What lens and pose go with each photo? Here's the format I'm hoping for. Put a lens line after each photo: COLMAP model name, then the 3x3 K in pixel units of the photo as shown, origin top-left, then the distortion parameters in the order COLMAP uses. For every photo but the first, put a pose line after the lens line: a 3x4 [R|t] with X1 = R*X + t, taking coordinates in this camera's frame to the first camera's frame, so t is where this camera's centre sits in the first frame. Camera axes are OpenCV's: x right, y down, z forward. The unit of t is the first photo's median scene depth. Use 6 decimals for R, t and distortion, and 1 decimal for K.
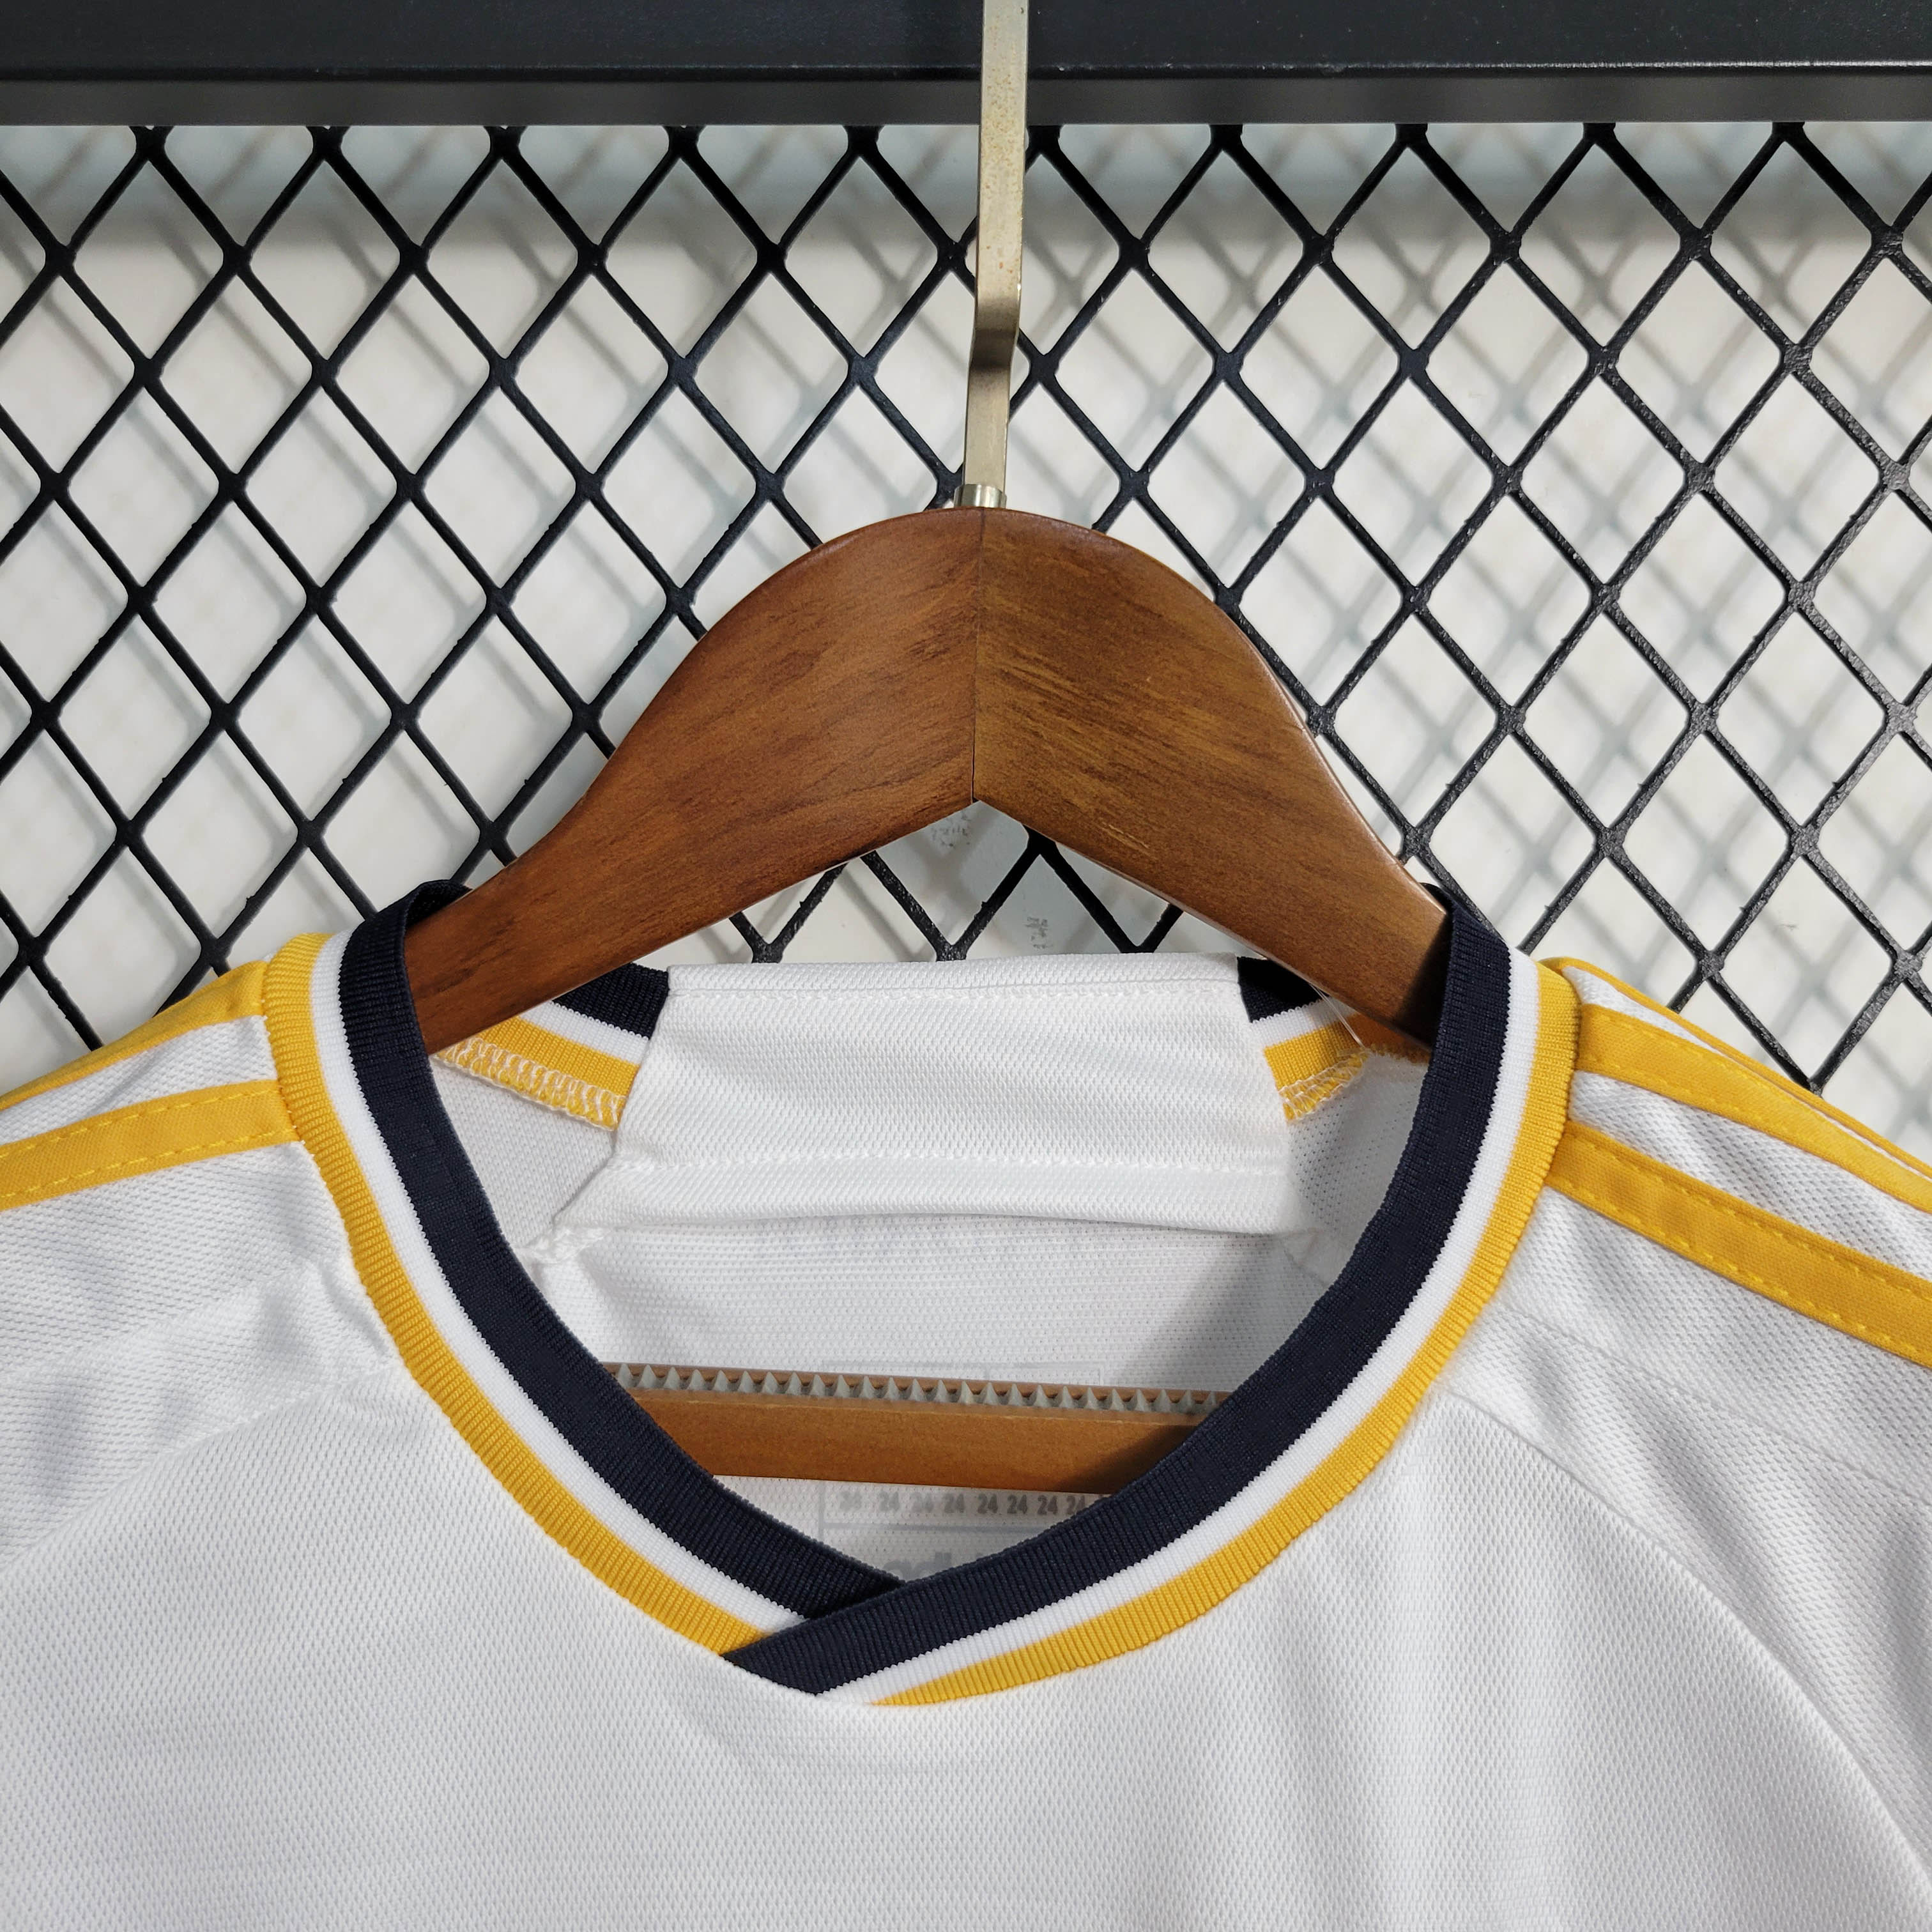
lens RADIAL K [[1787.1, 0, 966.0], [0, 1787.1, 966.0], [0, 0, 1]] dist [-0.022074, 0.016131]
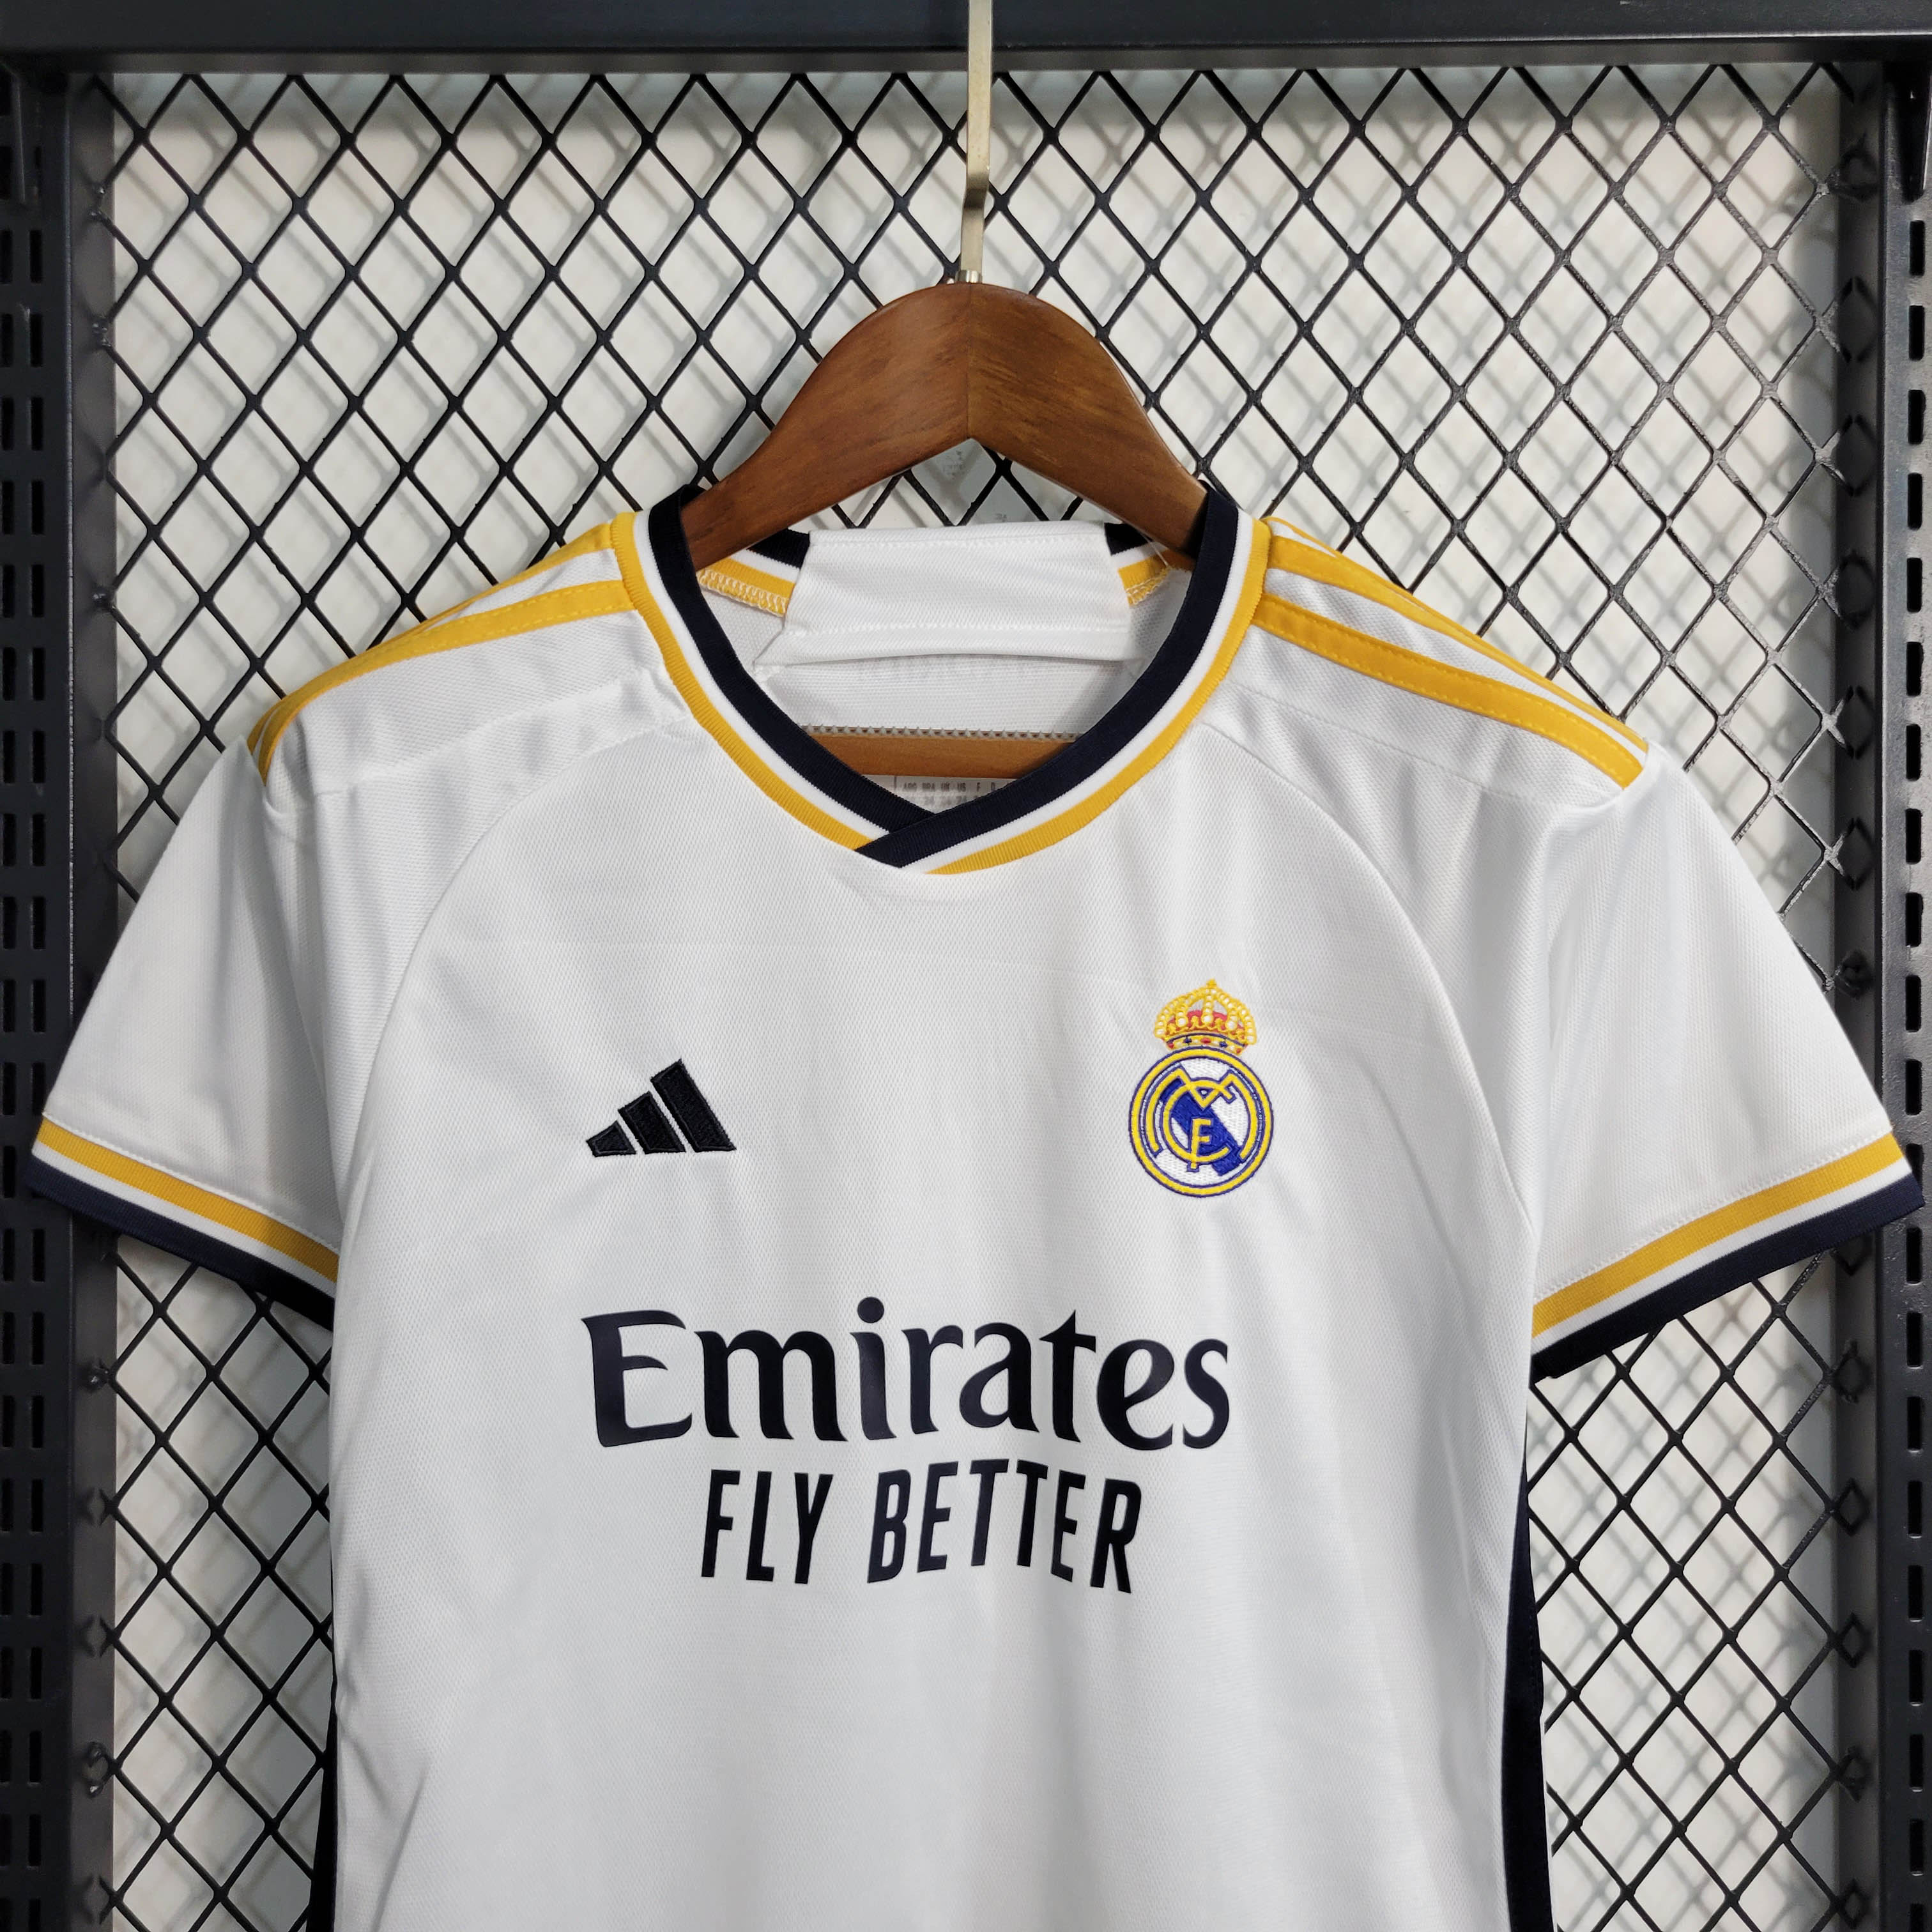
lens RADIAL K [[1787.1, 0, 966.0], [0, 1787.1, 966.0], [0, 0, 1]] dist [-0.022074, 0.016131]
pose [[0.999789, -0.014033, 0.015022, -0.034018], [0.012213, 0.993281, 0.115080, 0.250672], [-0.016536, -0.114873, 0.993243, -0.978552]]
